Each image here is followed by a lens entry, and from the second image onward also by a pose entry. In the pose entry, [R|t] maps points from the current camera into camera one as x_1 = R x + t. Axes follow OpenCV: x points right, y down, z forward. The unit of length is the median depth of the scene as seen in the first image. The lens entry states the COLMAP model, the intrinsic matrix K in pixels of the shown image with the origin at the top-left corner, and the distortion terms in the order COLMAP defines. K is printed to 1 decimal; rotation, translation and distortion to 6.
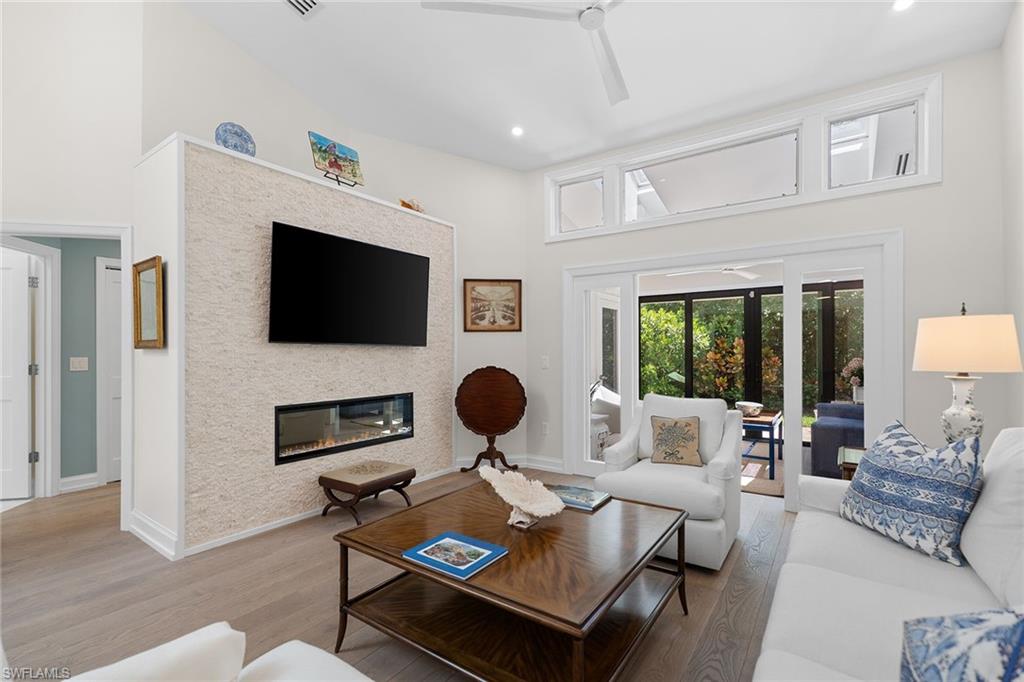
lens RADIAL K [[459.8, 0, 506.6], [0, 459.8, 349.2], [0, 0, 1]] dist [-0.003164, -0.004151]
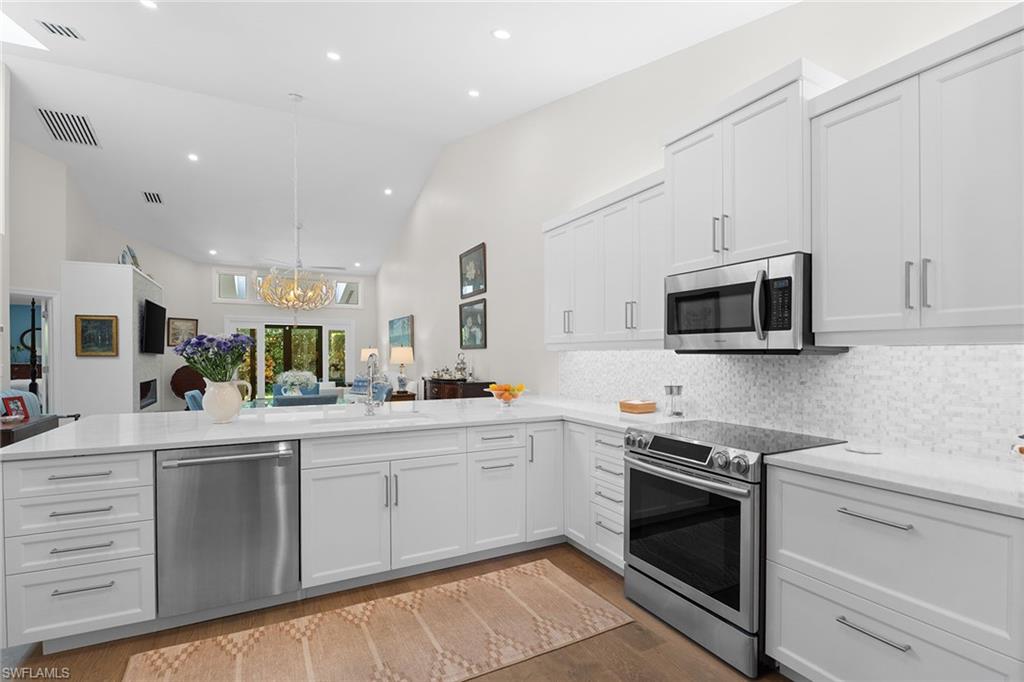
lens RADIAL K [[459.8, 0, 500.9], [0, 459.8, 360.0], [0, 0, 1]] dist [-0.003164, -0.004151]
pose [[0.453731, -0.010241, 0.891080, -1.106111], [-0.000815, 0.999929, 0.011907, -0.005890], [-0.891138, -0.006128, 0.453690, -0.995706]]
